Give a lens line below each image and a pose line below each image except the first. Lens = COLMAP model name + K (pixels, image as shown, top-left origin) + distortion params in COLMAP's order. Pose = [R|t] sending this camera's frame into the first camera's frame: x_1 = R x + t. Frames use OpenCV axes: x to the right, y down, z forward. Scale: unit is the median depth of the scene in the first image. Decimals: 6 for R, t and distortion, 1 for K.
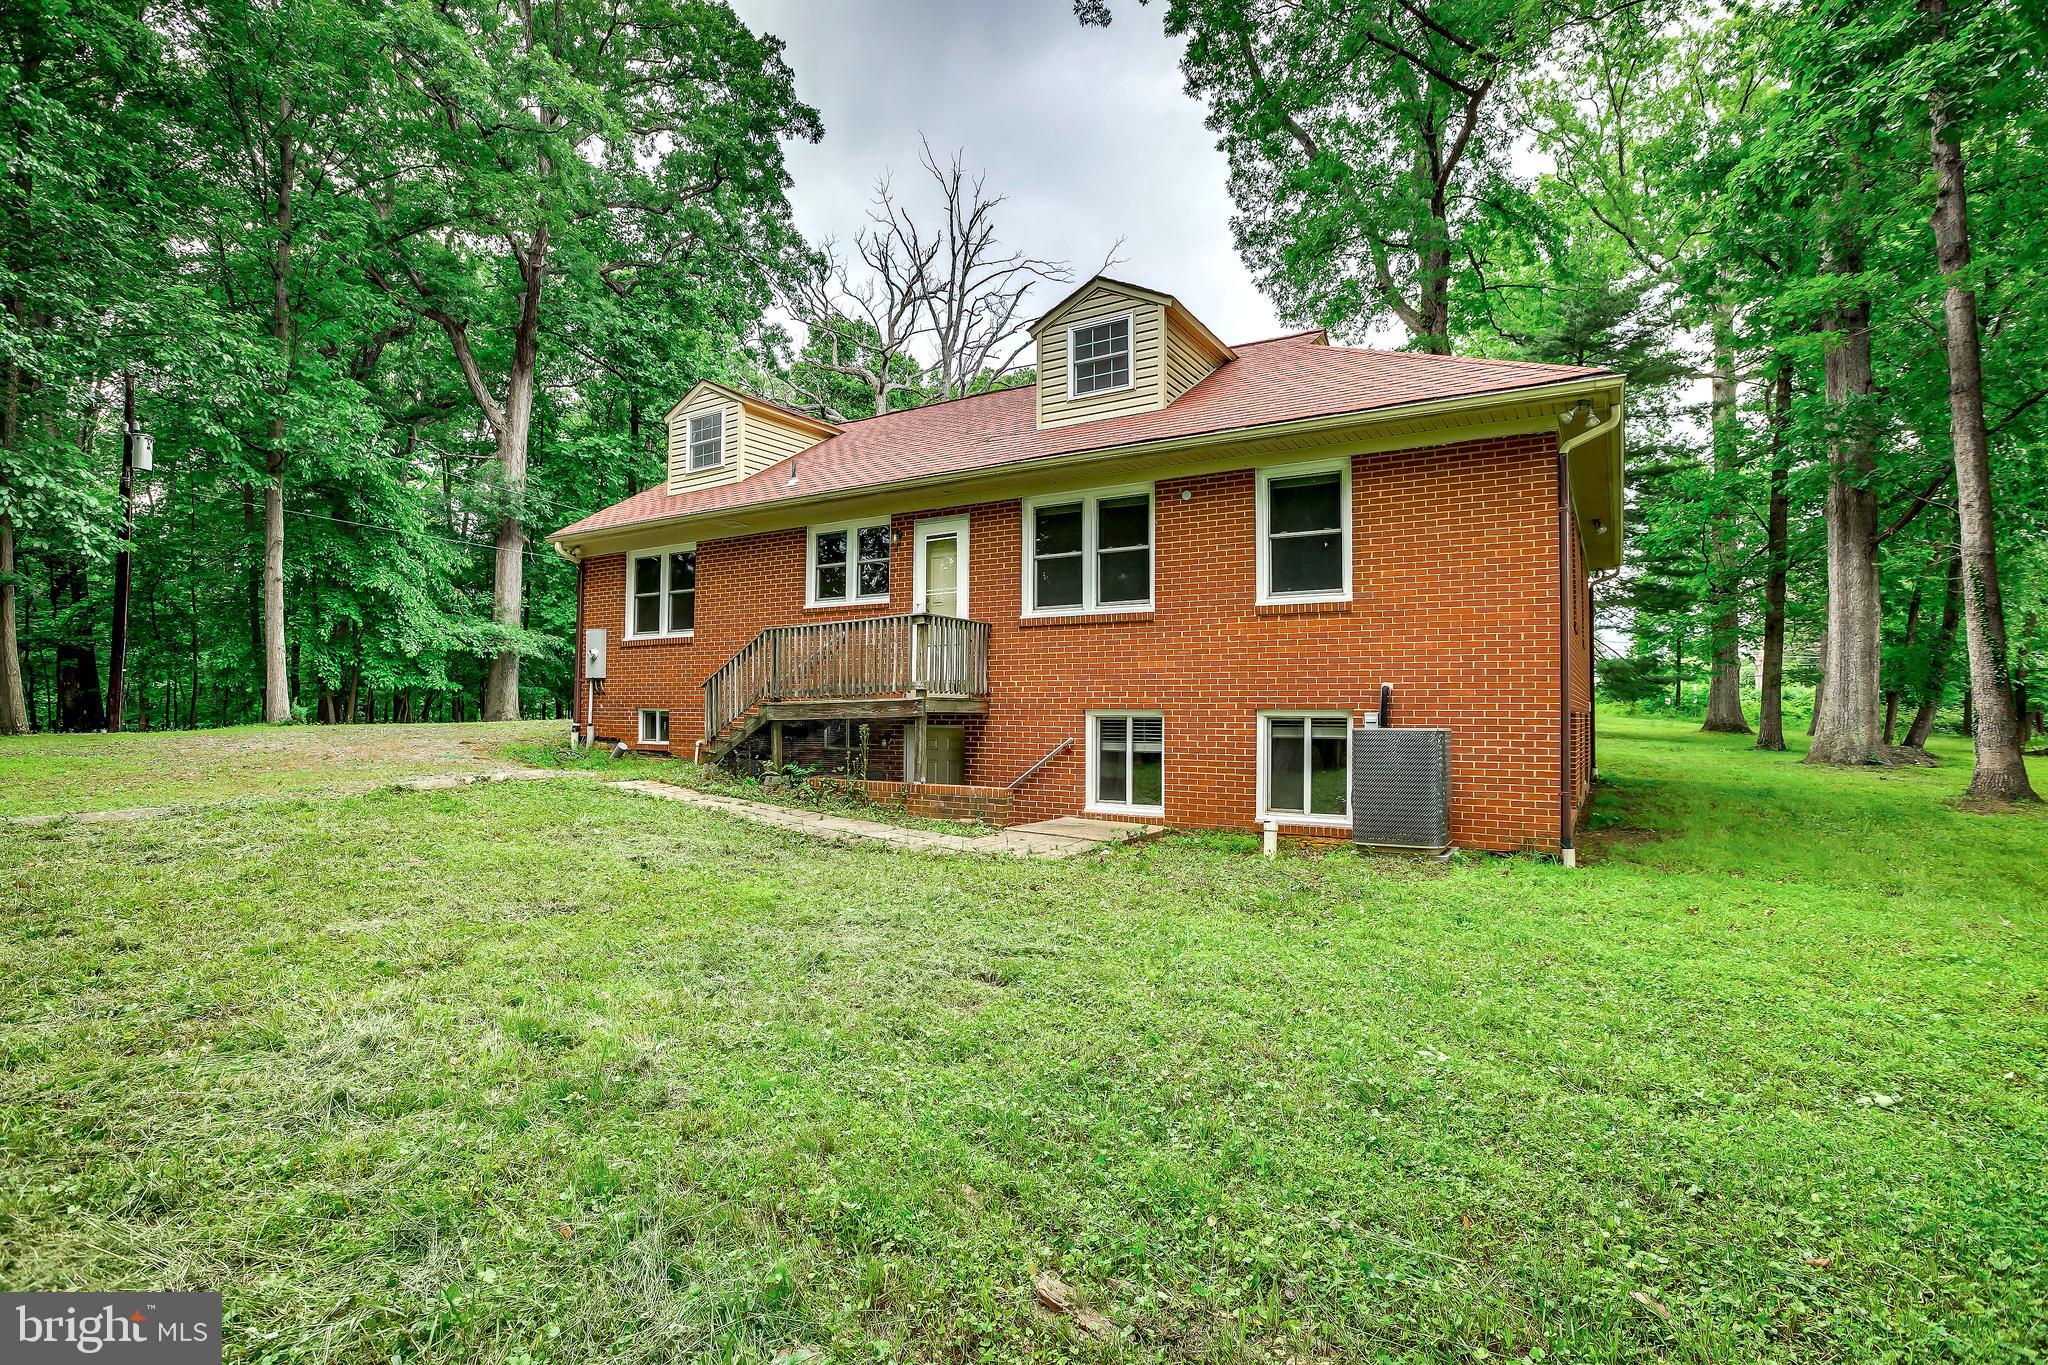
lens RADIAL K [[1008.1, 0, 1041.7], [0, 1008.1, 659.5], [0, 0, 1]] dist [-0.030914, 0.000092]
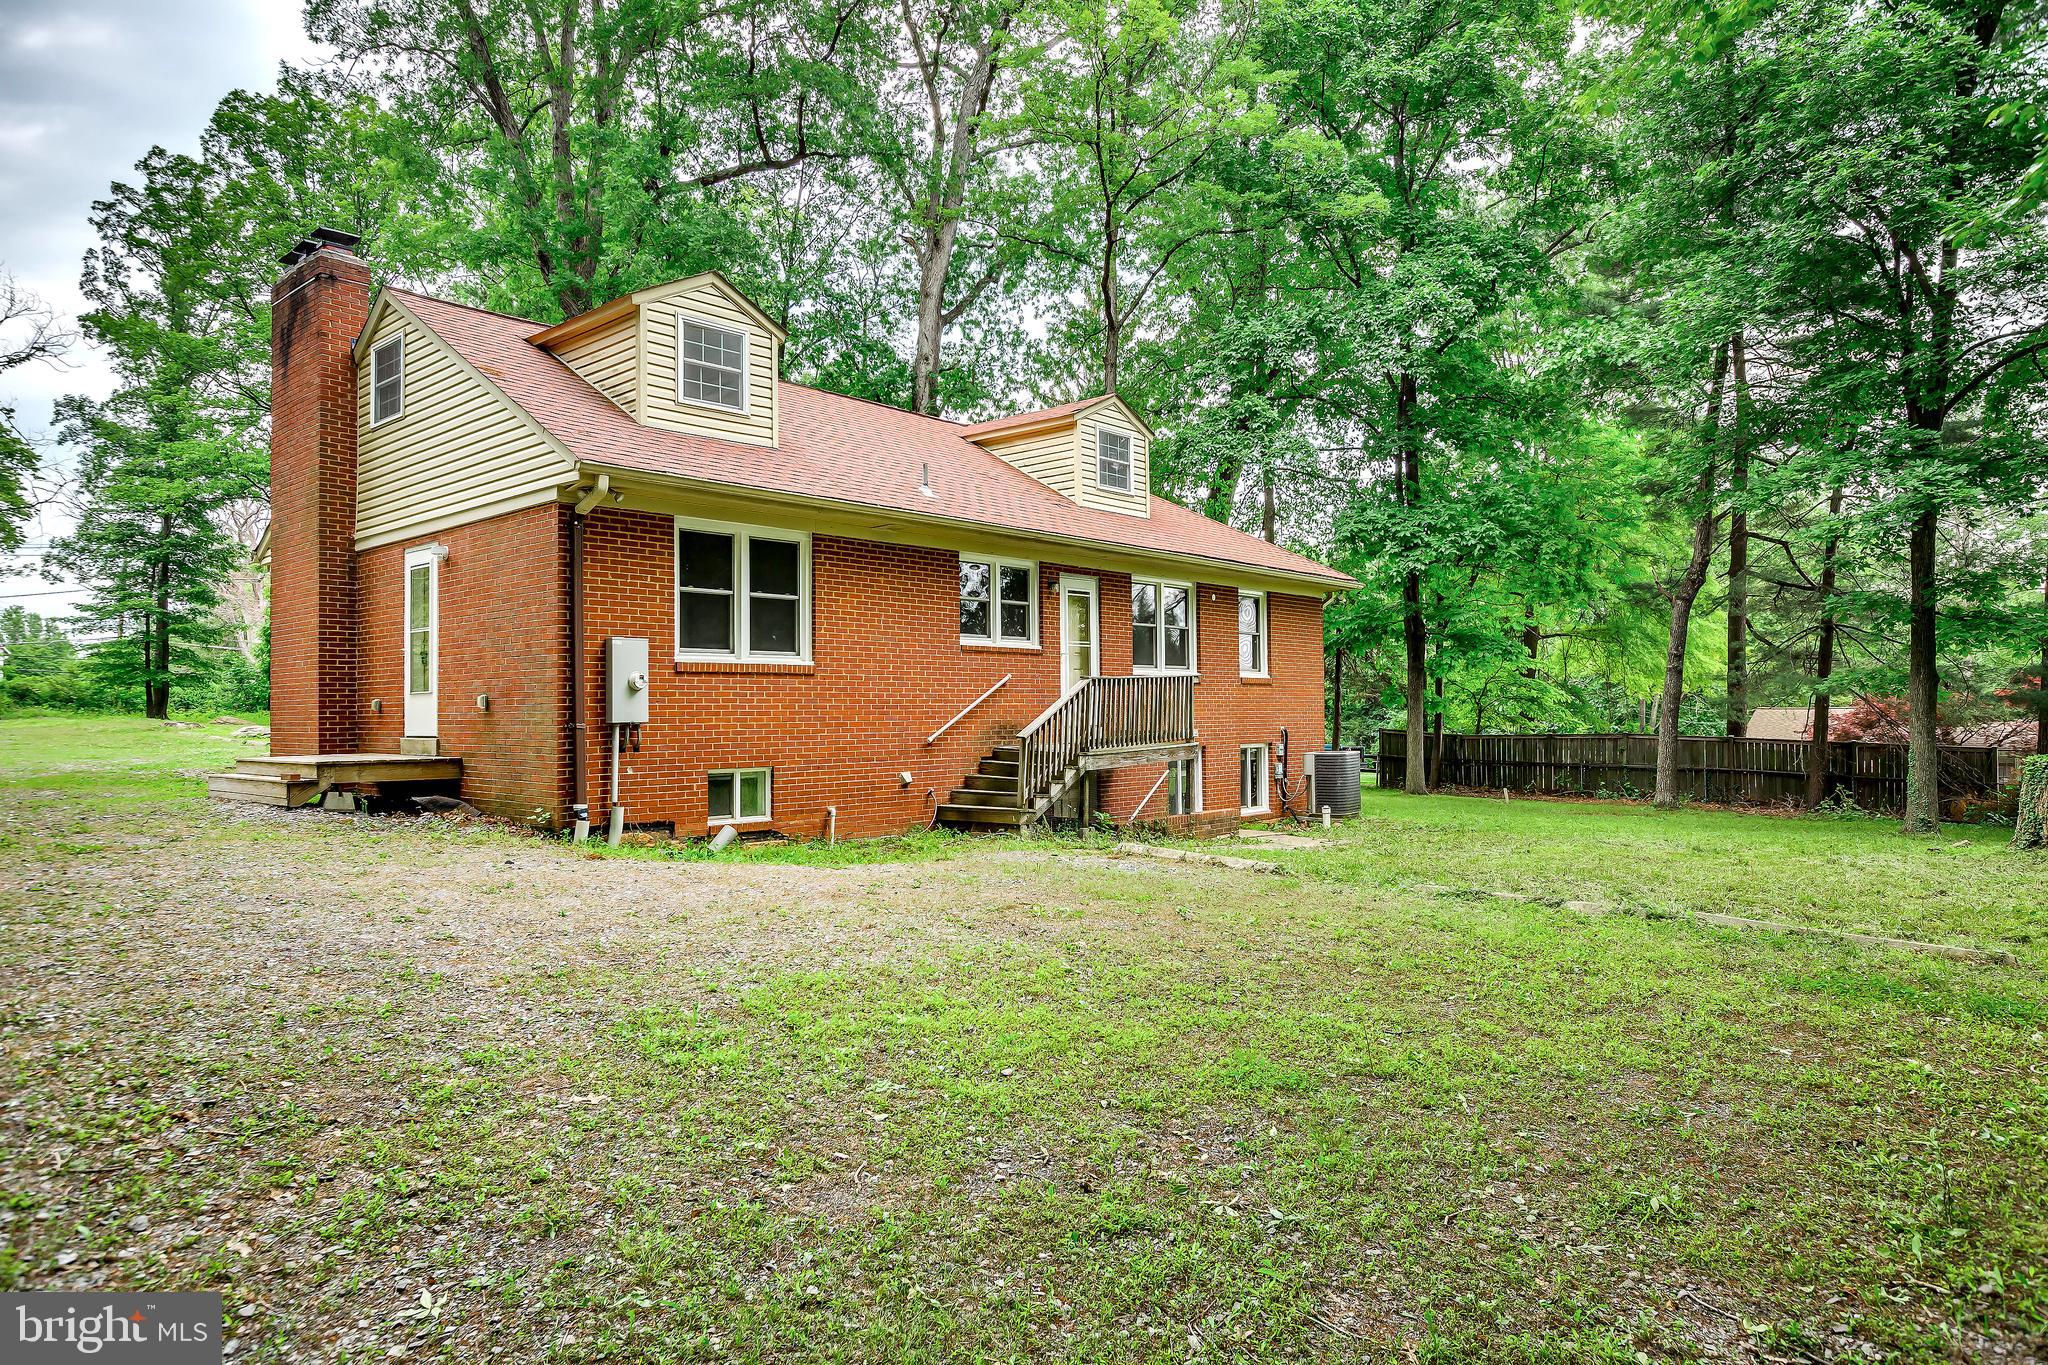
lens RADIAL K [[1172.5, 0, 1059.6], [0, 1172.5, 660.5], [0, 0, 1]] dist [-0.020406, 0.000712]
pose [[0.159351, 0.070117, 0.984729, -1.260381], [0.004584, 0.997411, -0.071762, 0.039216], [-0.987211, 0.015949, 0.158617, 0.765578]]
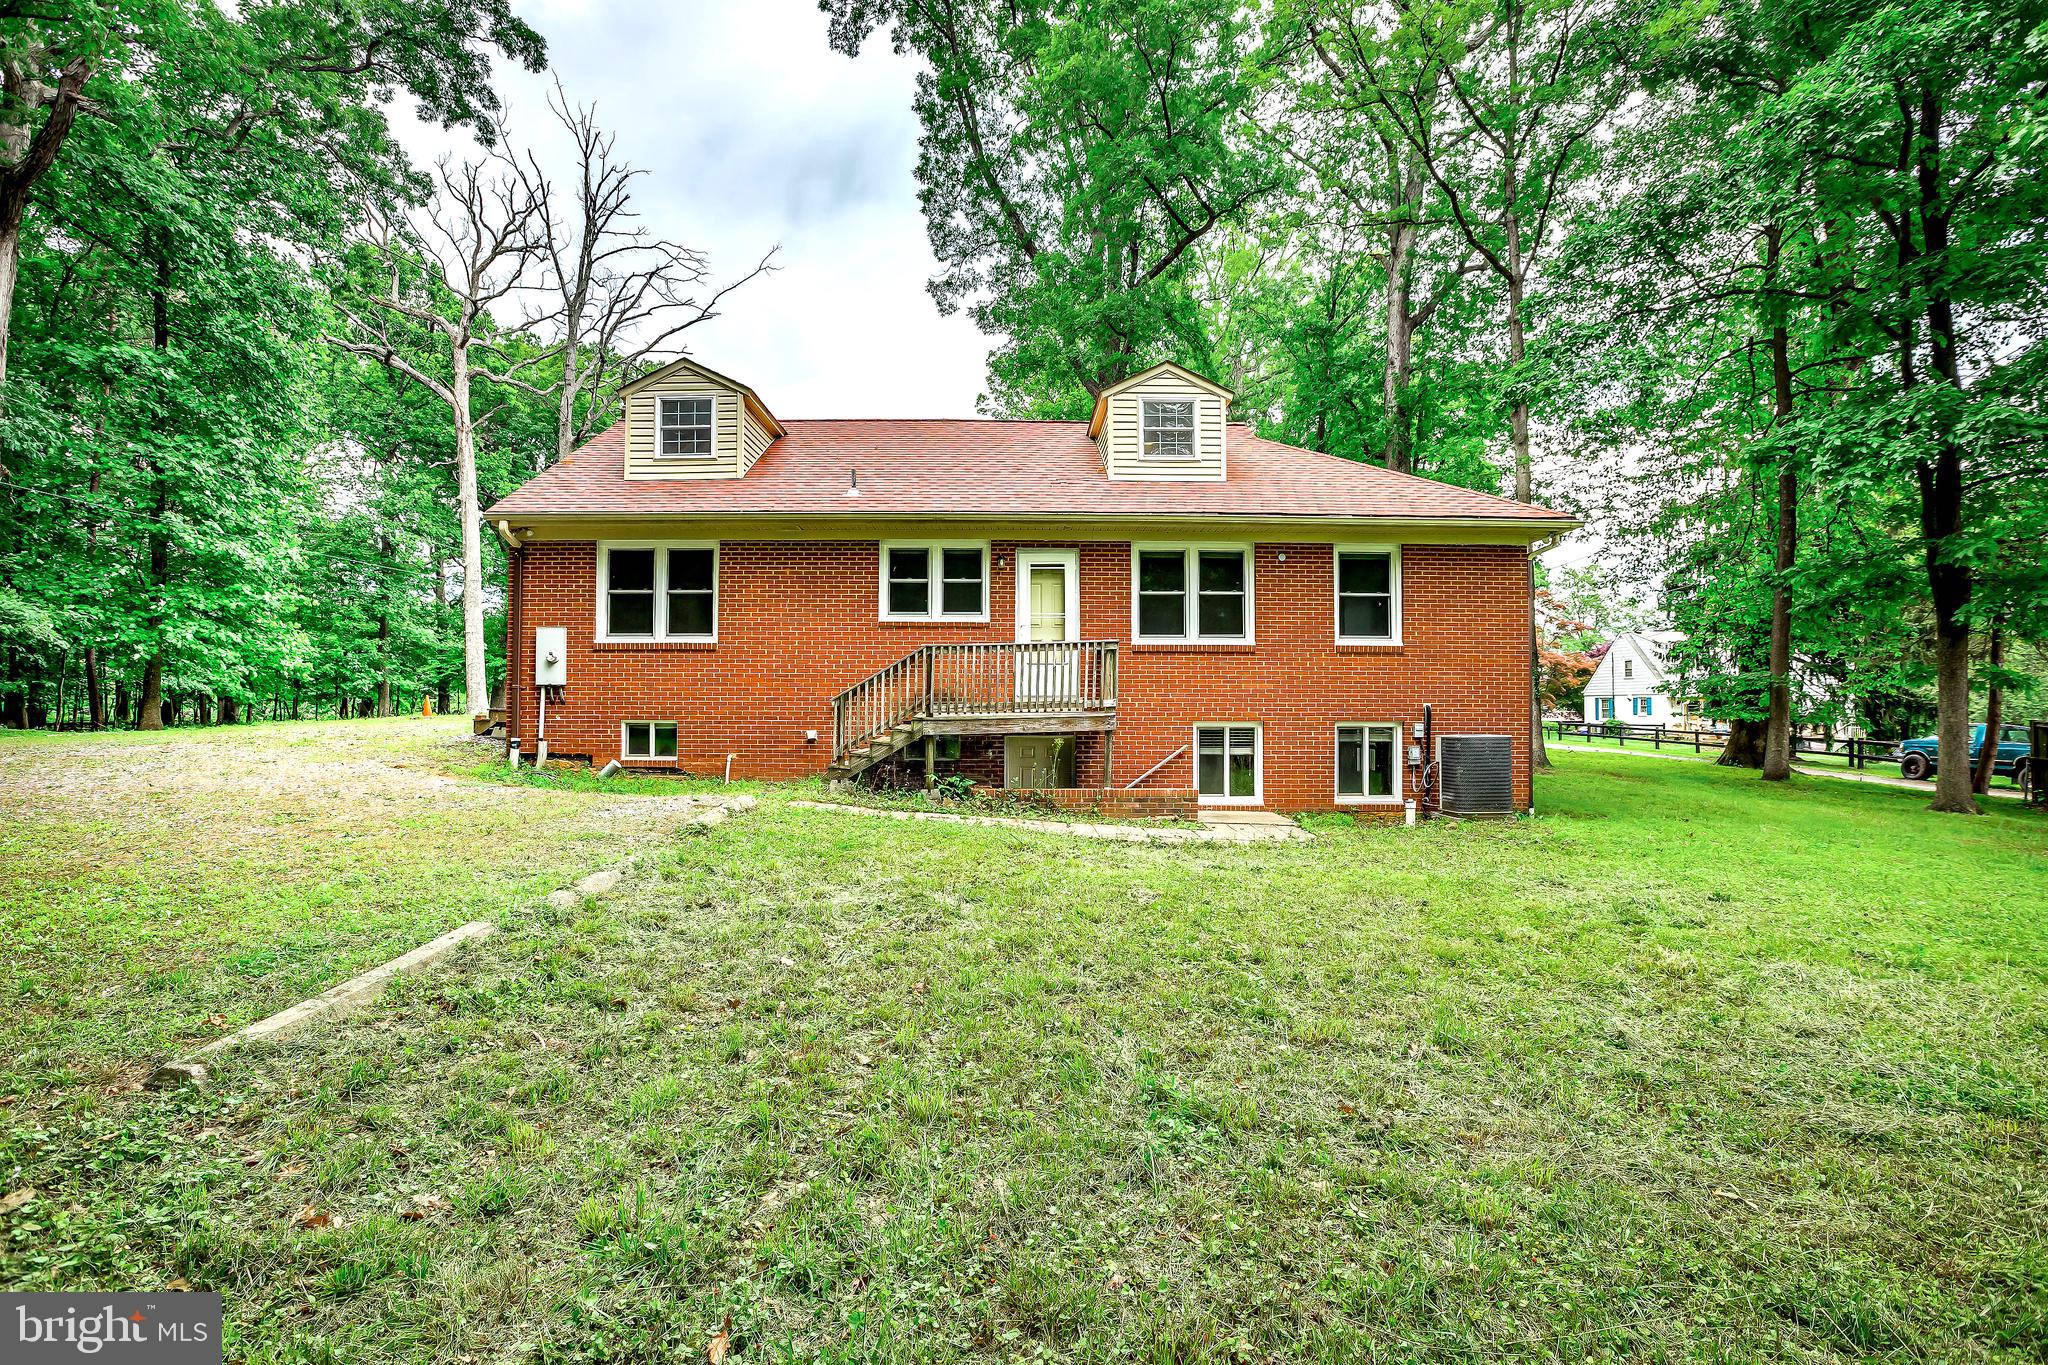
lens RADIAL K [[754.8, 0, 1024.0], [0, 754.8, 682.5], [0, 0, 1]] dist [-0.028962, 0.000041]
pose [[0.836438, 0.030683, 0.547202, -0.535564], [-0.027065, 0.999526, -0.014675, 0.018212], [-0.547393, -0.002535, 0.836872, 0.296289]]
